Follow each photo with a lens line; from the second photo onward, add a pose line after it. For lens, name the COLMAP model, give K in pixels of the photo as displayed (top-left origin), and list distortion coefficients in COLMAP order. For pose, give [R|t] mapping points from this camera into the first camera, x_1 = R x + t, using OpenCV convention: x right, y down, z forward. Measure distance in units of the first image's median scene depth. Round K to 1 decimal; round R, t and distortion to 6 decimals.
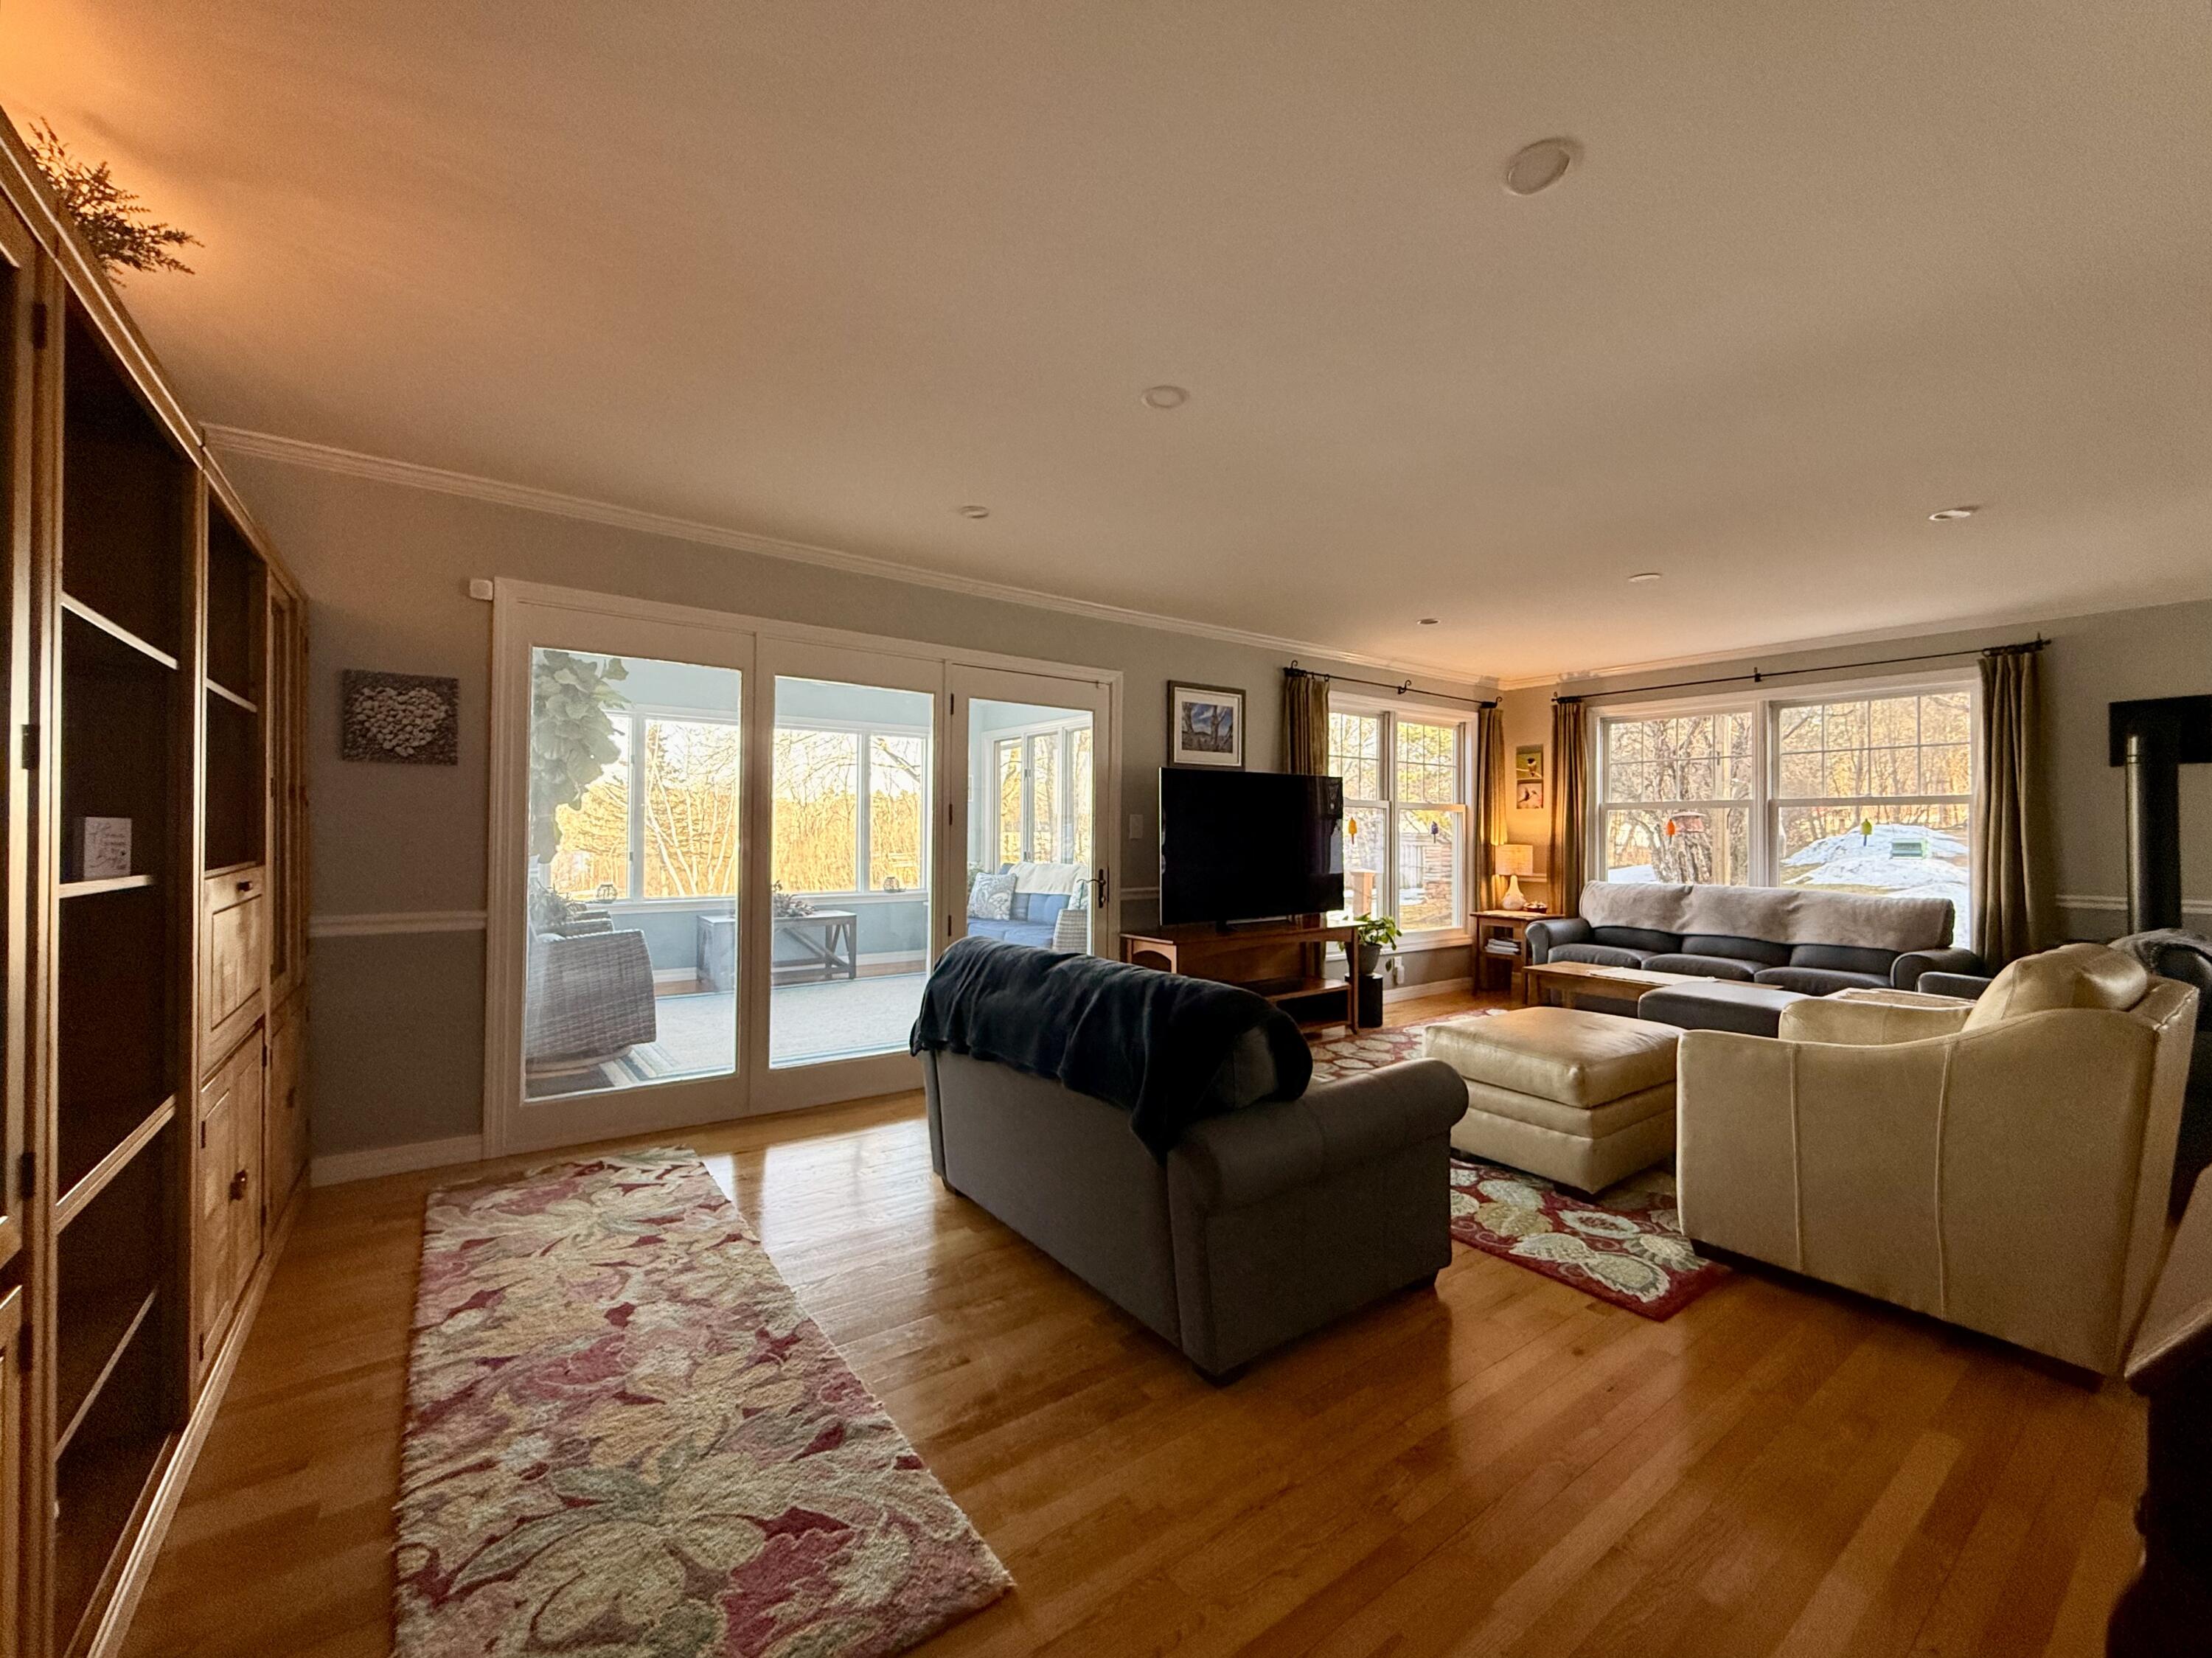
lens RADIAL K [[894.4, 0, 1097.8], [0, 894.4, 827.2], [0, 0, 1]] dist [-0.001976, -0.000003]
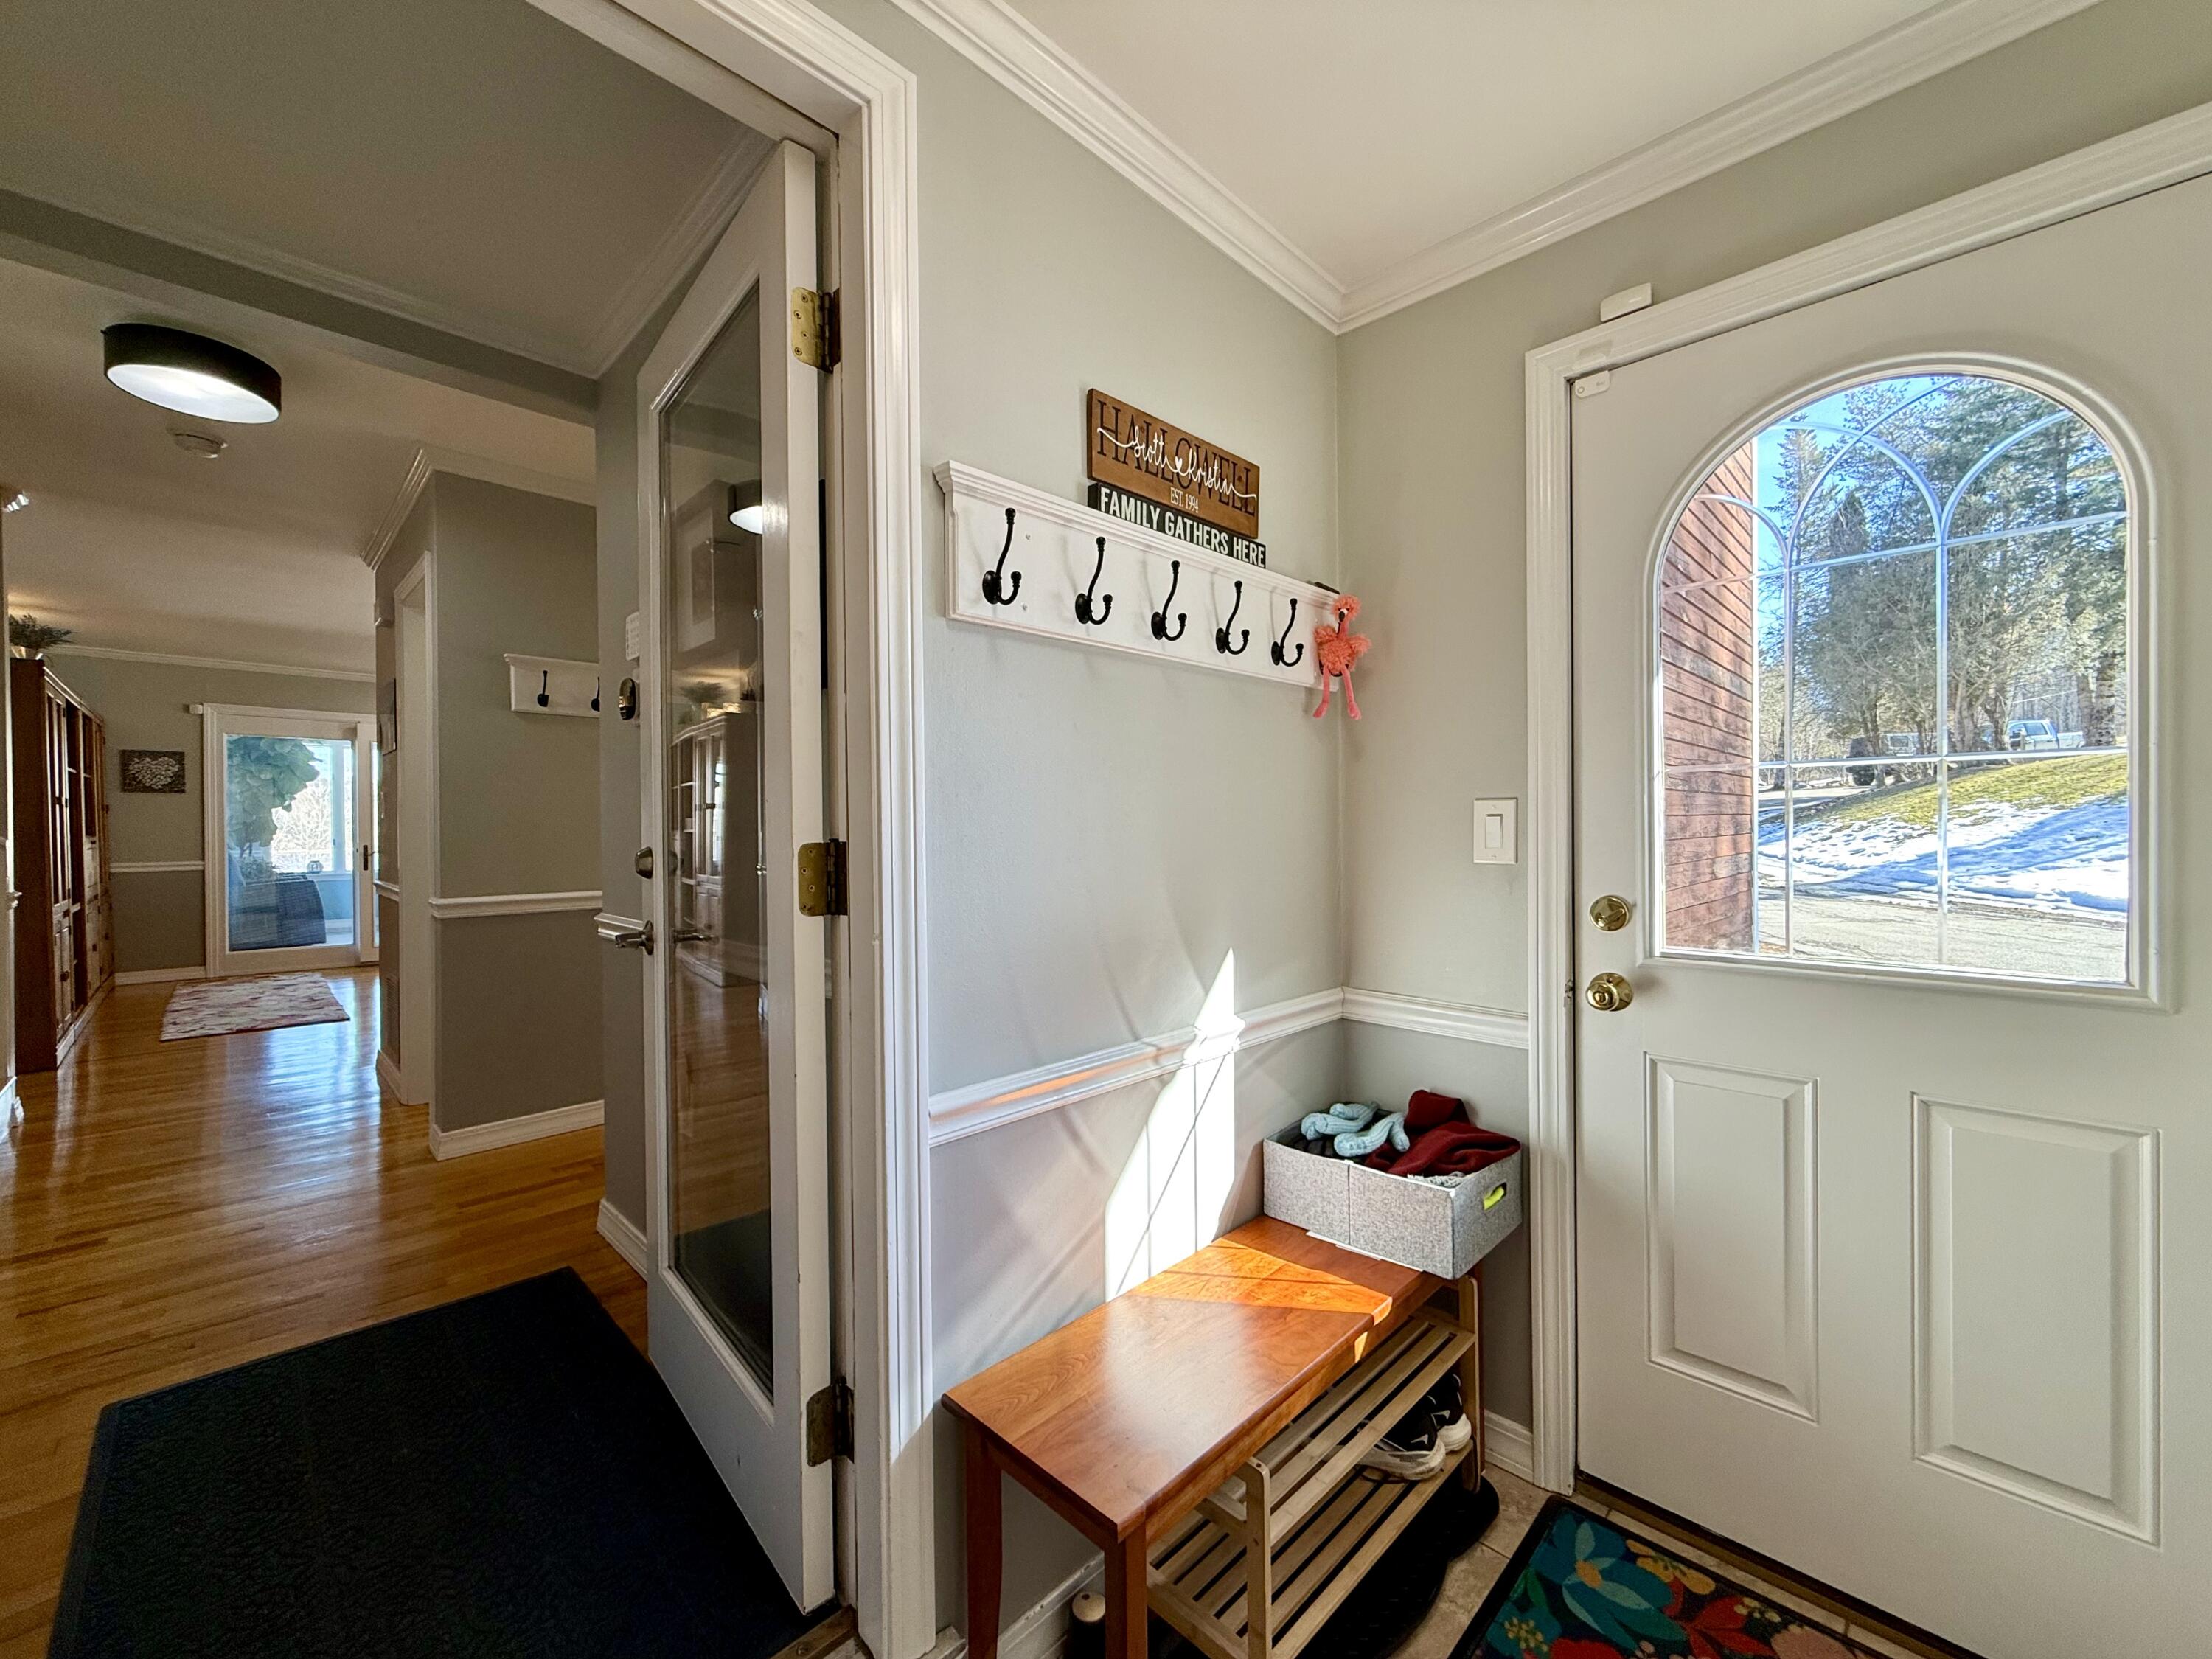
lens RADIAL K [[894.5, 0, 1109.4], [0, 894.5, 836.3], [0, 0, 1]] dist [-0.001976, -0.000003]
pose [[0.987616, -0.016980, 0.155971, 0.653746], [0.013693, 0.999662, 0.022122, 0.009741], [-0.156294, -0.019712, 0.987514, -0.841286]]
